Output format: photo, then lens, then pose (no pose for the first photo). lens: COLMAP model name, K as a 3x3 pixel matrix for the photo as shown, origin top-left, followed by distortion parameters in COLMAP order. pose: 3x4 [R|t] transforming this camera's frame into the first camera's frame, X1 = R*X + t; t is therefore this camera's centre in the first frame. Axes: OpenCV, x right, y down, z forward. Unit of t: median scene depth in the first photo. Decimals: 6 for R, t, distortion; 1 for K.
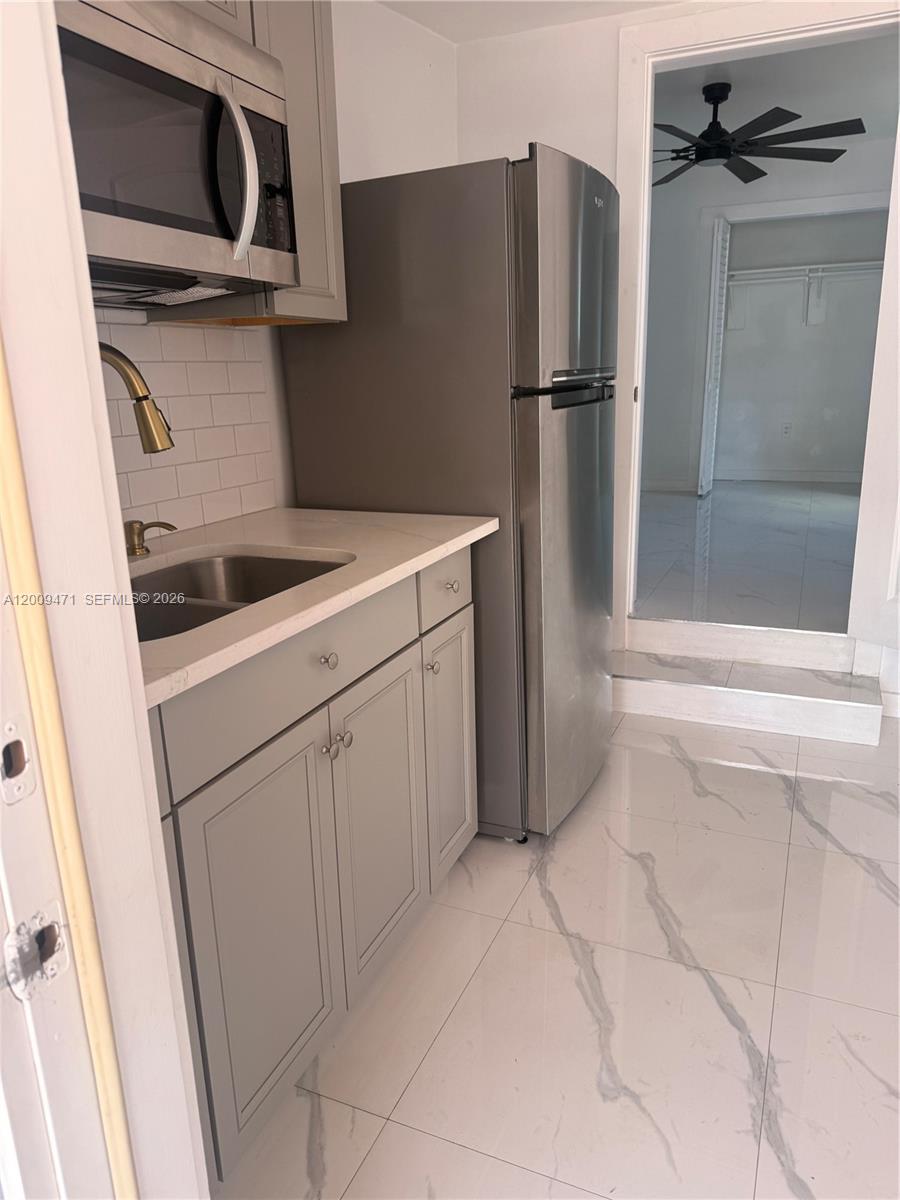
lens RADIAL K [[856.9, 0, 448.6], [0, 856.9, 600.8], [0, 0, 1]] dist [0.072293, -0.084166]
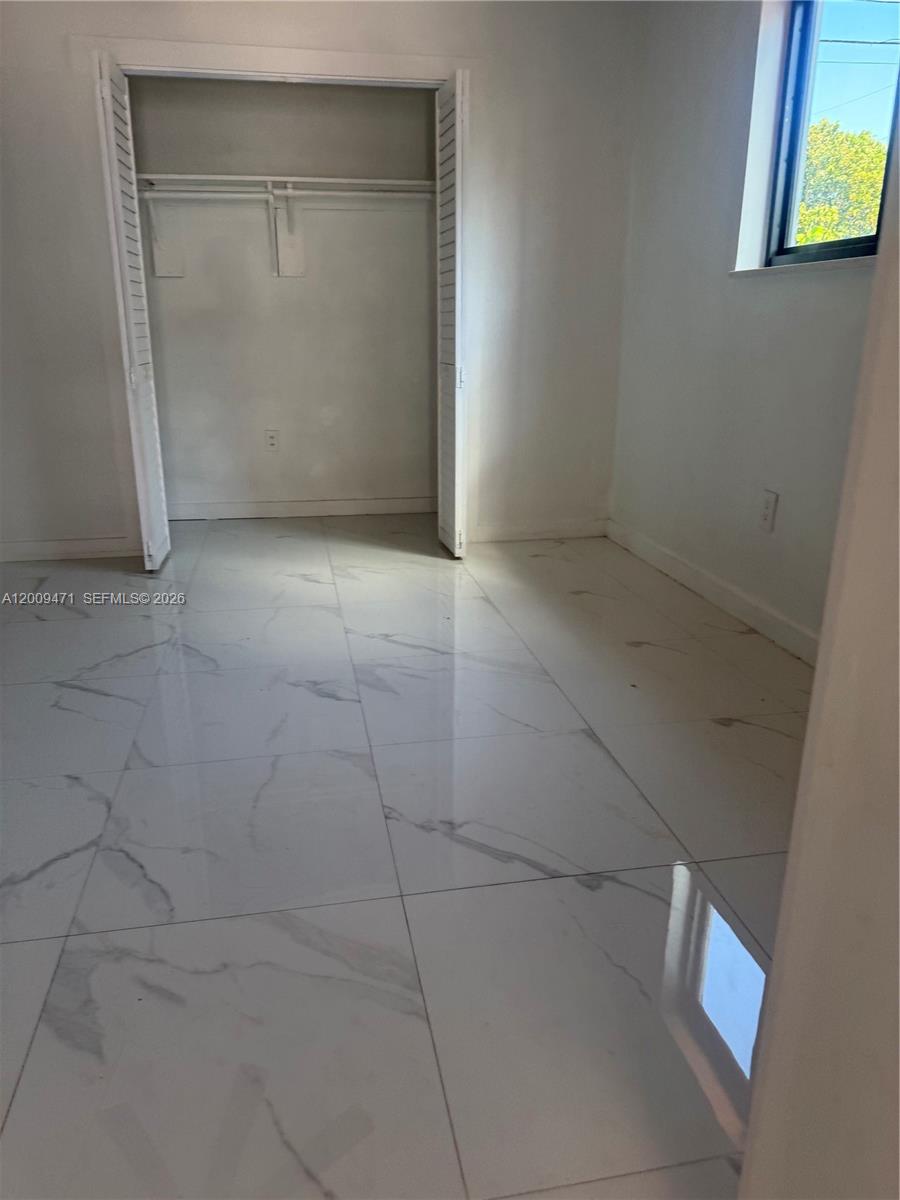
lens RADIAL K [[856.9, 0, 454.2], [0, 856.9, 598.0], [0, 0, 1]] dist [0.072293, -0.084166]
pose [[0.827512, -0.146697, 0.541945, 0.380696], [0.115543, 0.989097, 0.091309, -0.344888], [-0.549431, -0.012941, 0.835439, 1.076569]]
